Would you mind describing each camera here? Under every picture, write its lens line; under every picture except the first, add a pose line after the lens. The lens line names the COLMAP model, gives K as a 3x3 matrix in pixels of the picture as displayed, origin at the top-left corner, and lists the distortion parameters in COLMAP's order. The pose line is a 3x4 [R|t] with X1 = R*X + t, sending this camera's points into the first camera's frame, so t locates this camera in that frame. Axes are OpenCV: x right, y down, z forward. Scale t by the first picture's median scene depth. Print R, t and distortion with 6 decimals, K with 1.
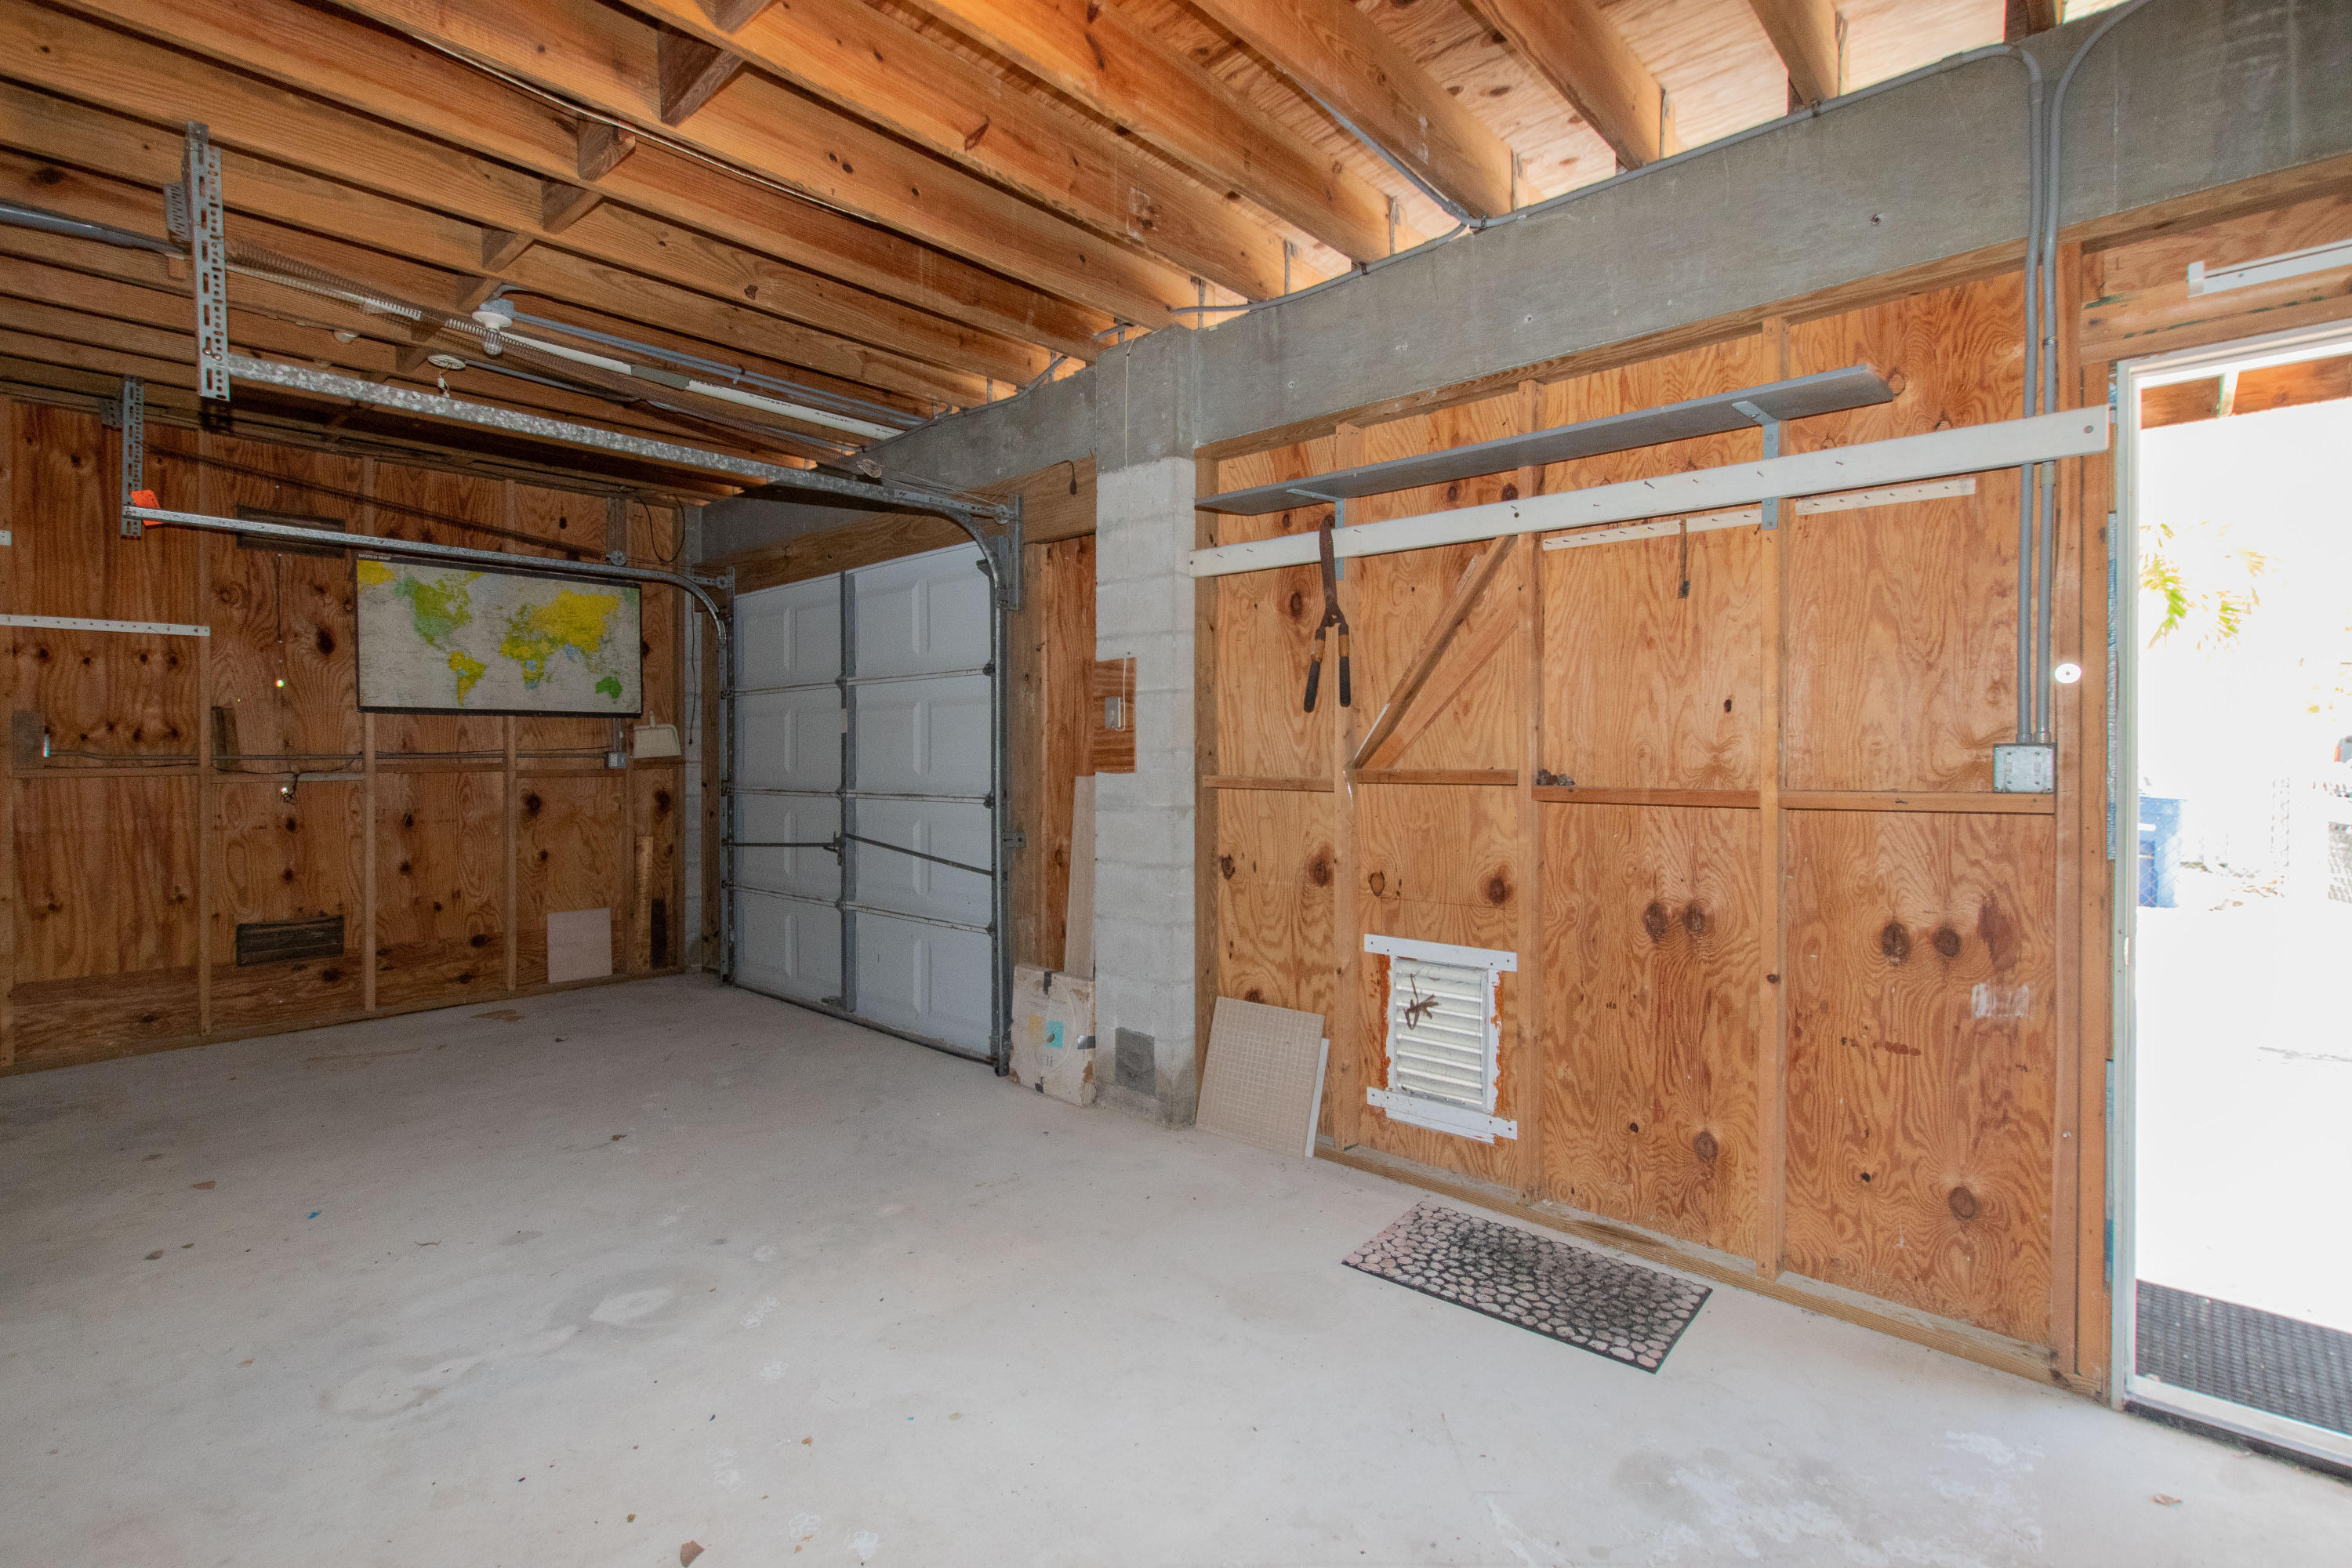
lens RADIAL K [[1078.8, 0, 1172.6], [0, 1078.8, 738.5], [0, 0, 1]] dist [-0.001951, -0.000505]
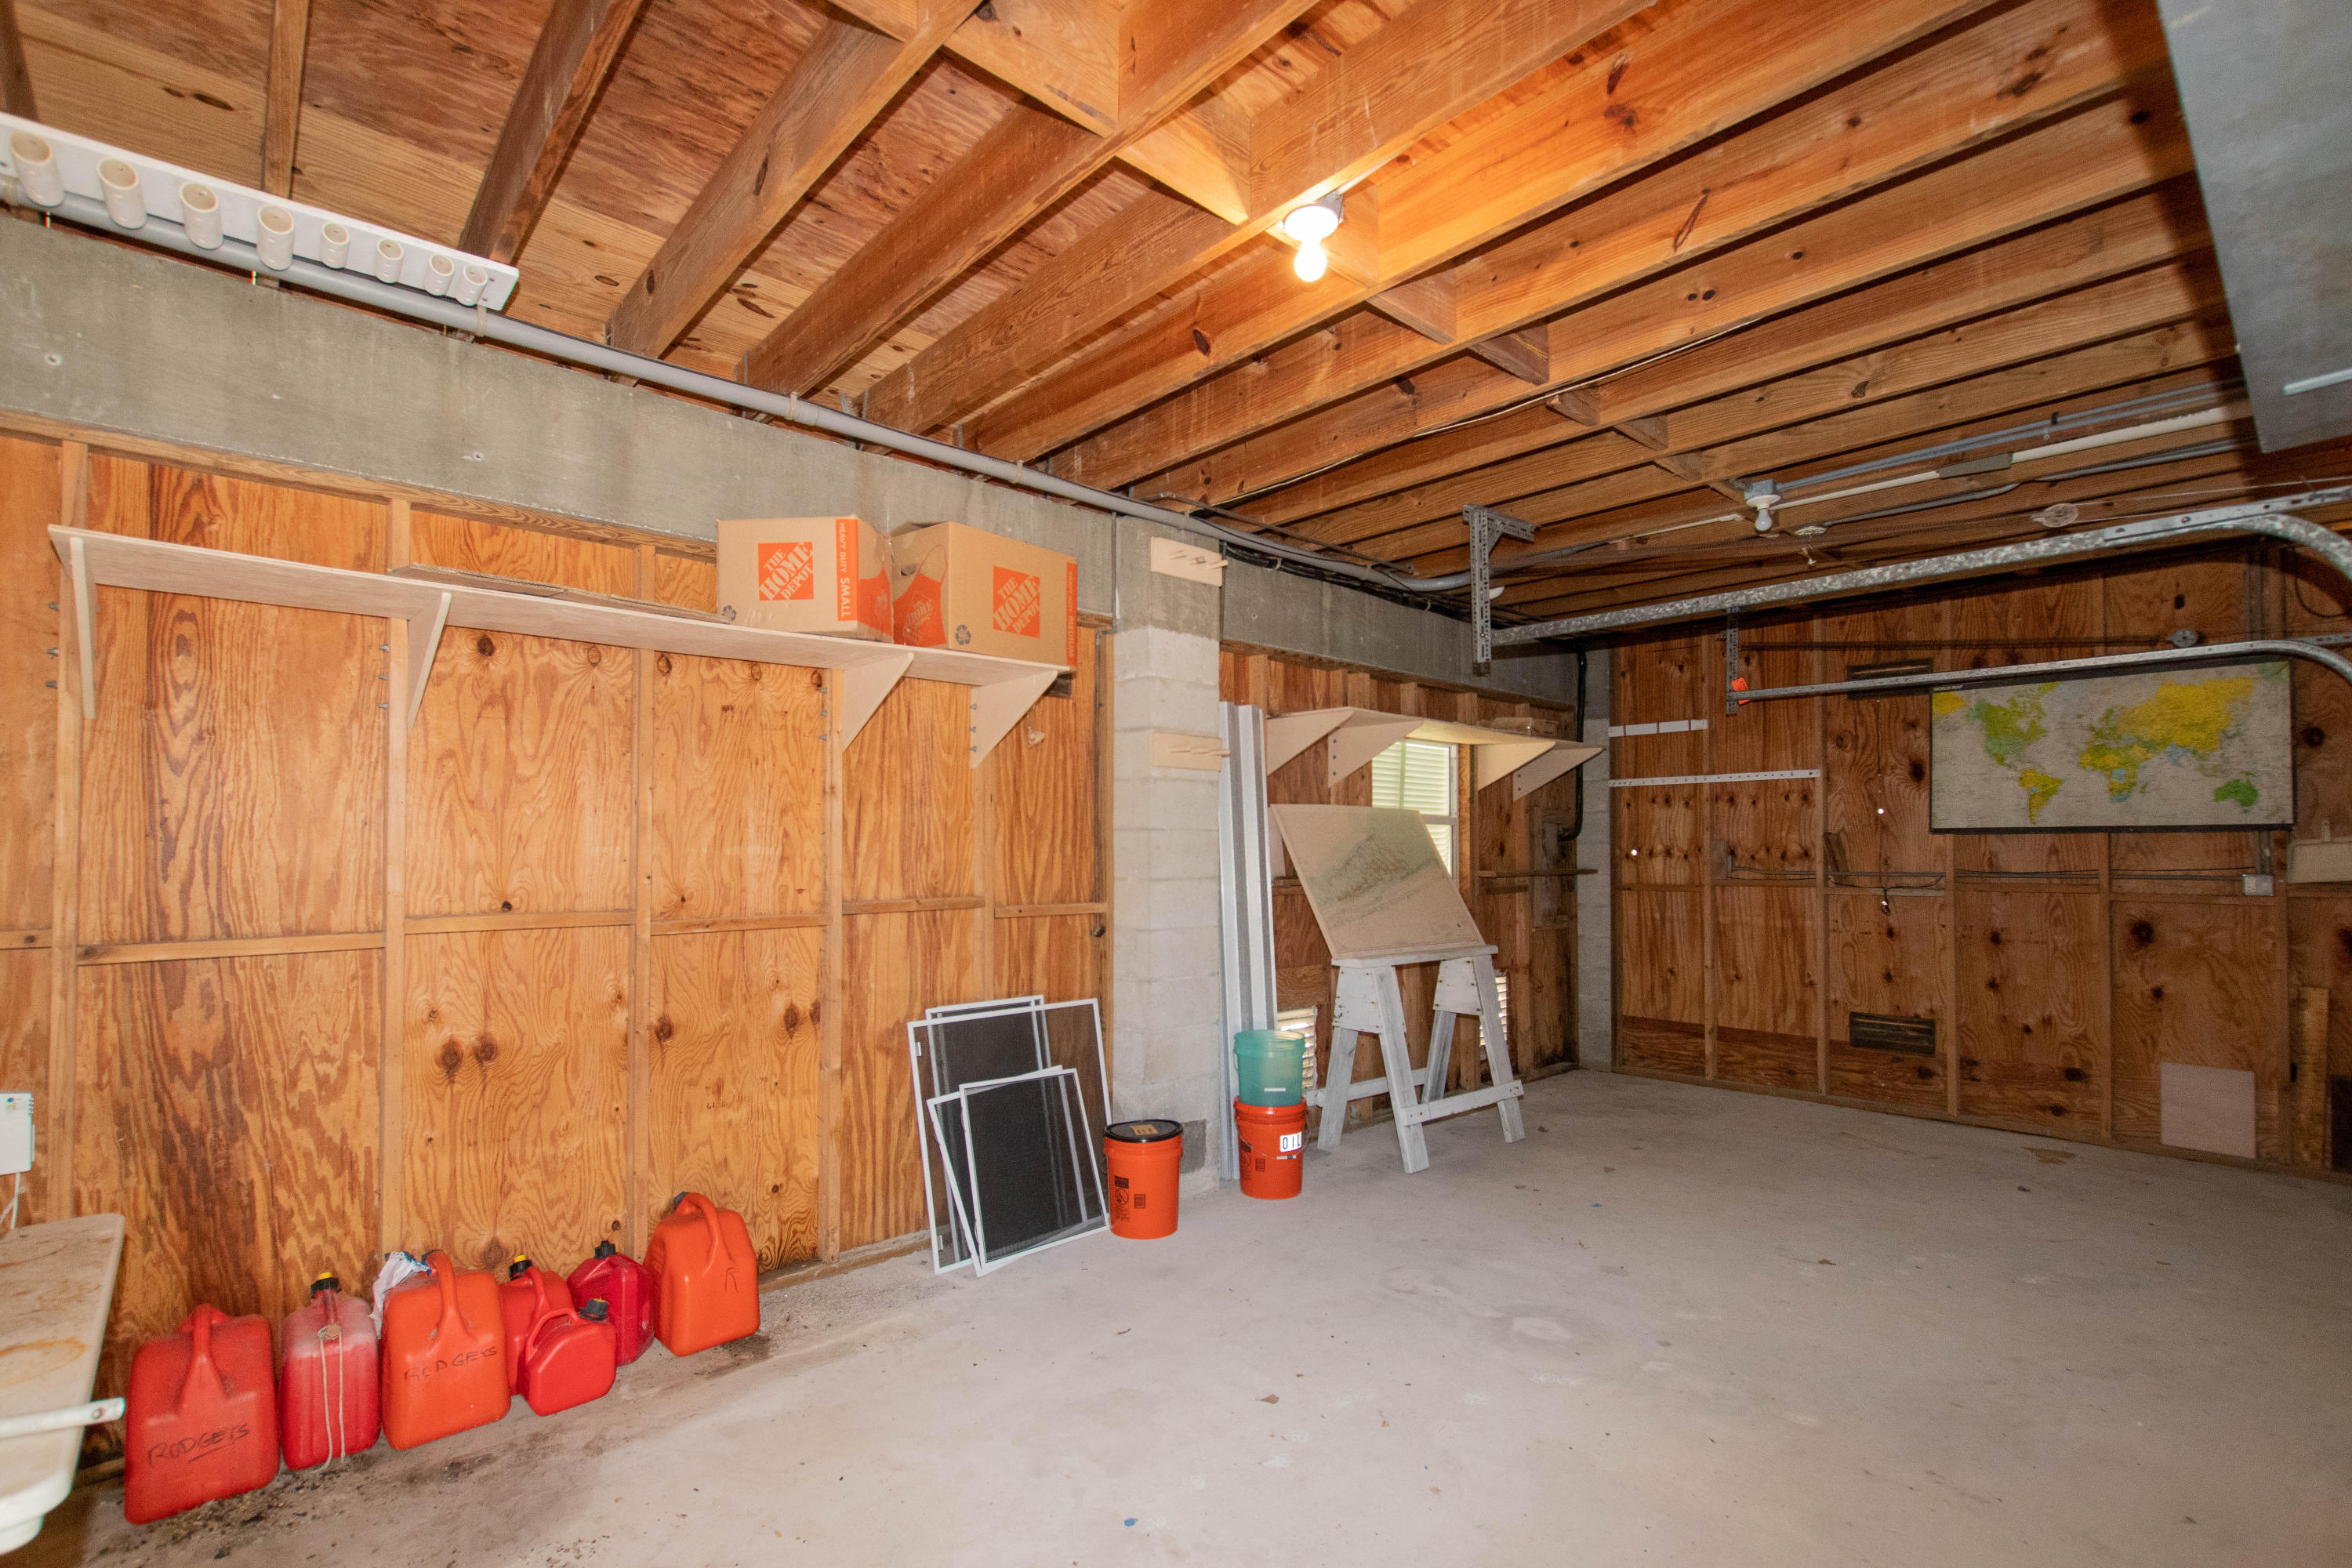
lens RADIAL K [[1072.7, 0, 1182.6], [0, 1072.7, 799.8], [0, 0, 1]] dist [-0.000731, -0.000375]
pose [[-0.081302, -0.046531, -0.995603, 0.384537], [0.012283, 0.998787, -0.047683, -0.016575], [0.996614, -0.016106, -0.080632, 0.332752]]
